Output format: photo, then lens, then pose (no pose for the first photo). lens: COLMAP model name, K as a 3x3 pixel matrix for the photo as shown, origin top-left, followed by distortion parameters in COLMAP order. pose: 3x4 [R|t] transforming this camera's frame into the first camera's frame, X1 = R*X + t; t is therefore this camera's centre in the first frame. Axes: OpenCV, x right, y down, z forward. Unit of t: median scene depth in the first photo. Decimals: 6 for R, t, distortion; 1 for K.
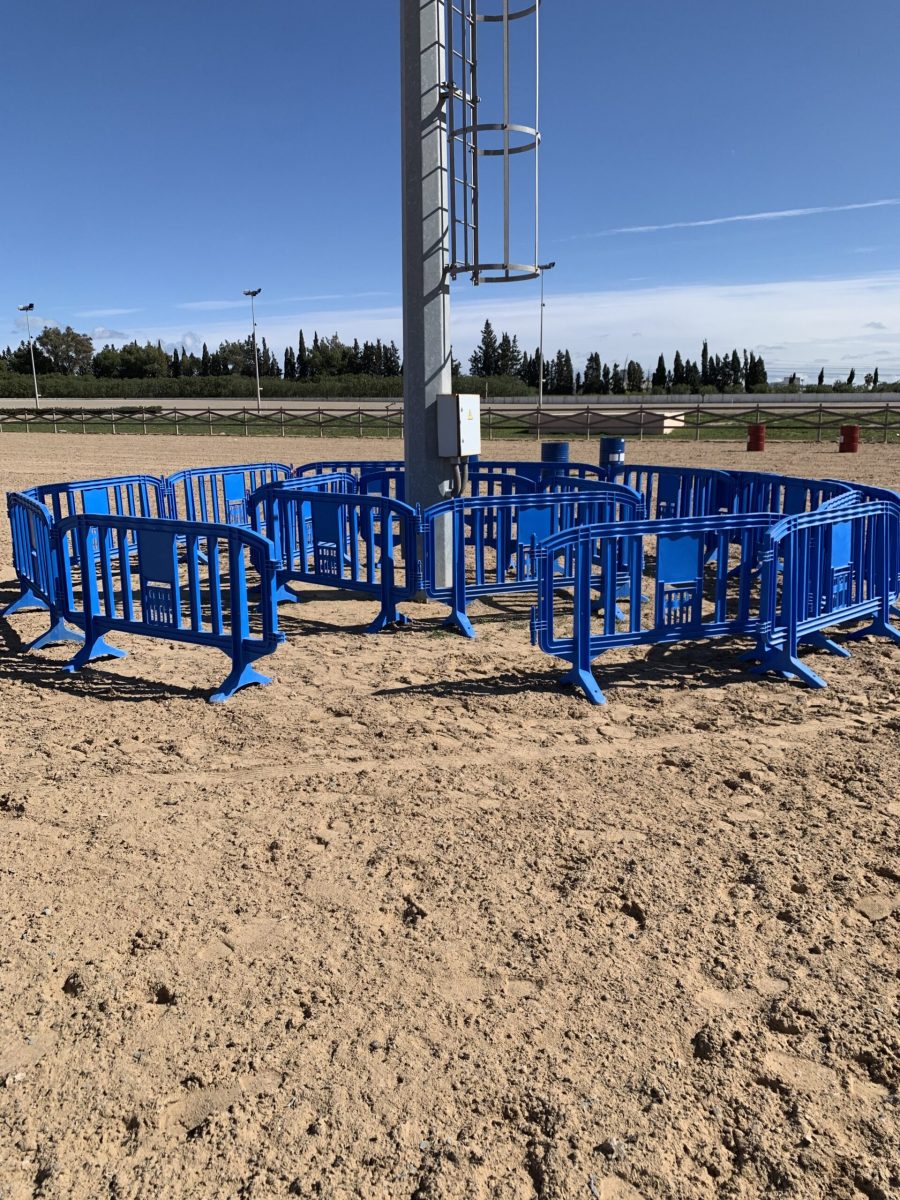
lens RADIAL K [[879.4, 0, 458.3], [0, 879.4, 595.6], [0, 0, 1]] dist [-0.000262, -0.017830]
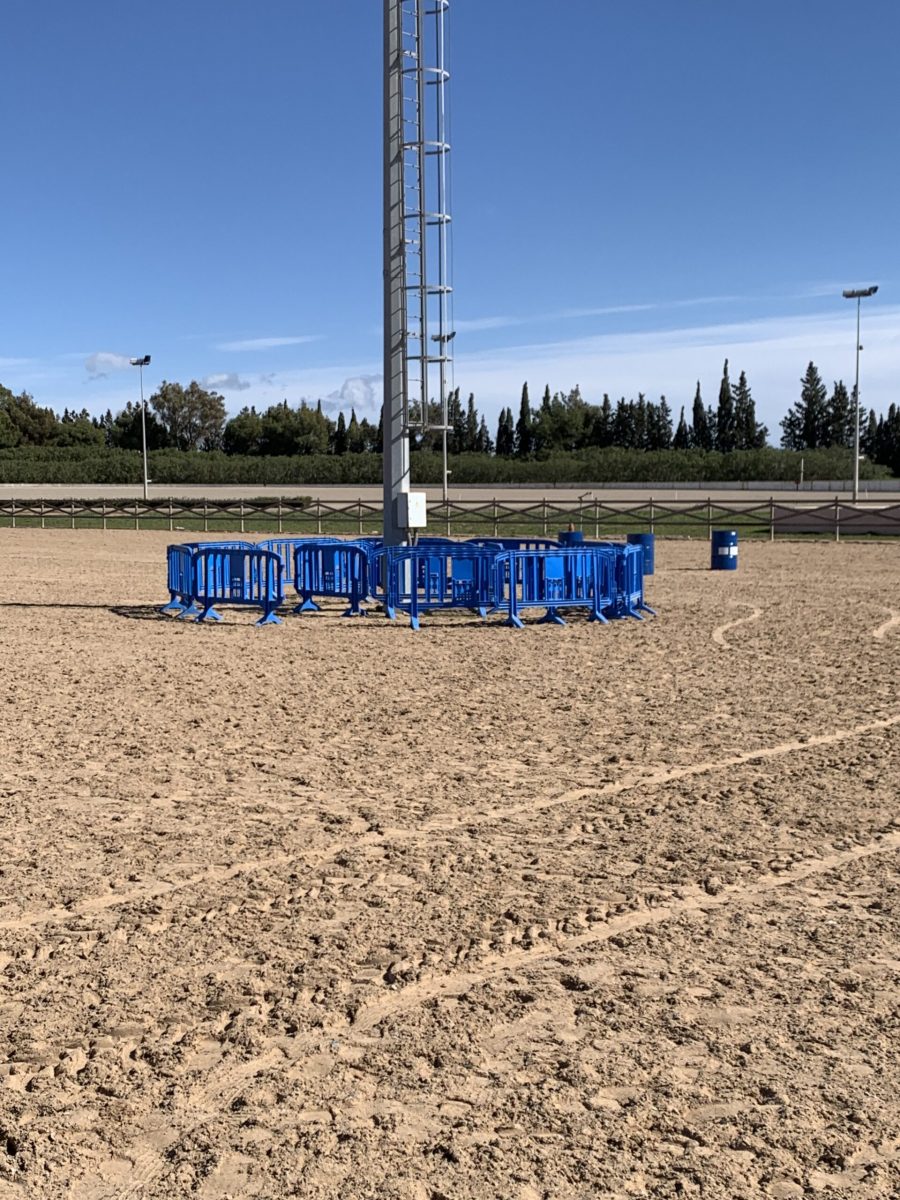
lens RADIAL K [[1649.0, 0, 447.5], [0, 1649.0, 601.3], [0, 0, 1]] dist [0.093680, 0.000000]
pose [[0.968900, 0.015469, -0.246968, 0.076447], [-0.051726, 0.988656, -0.141008, 0.038355], [0.241986, 0.149397, 0.958709, -0.181469]]
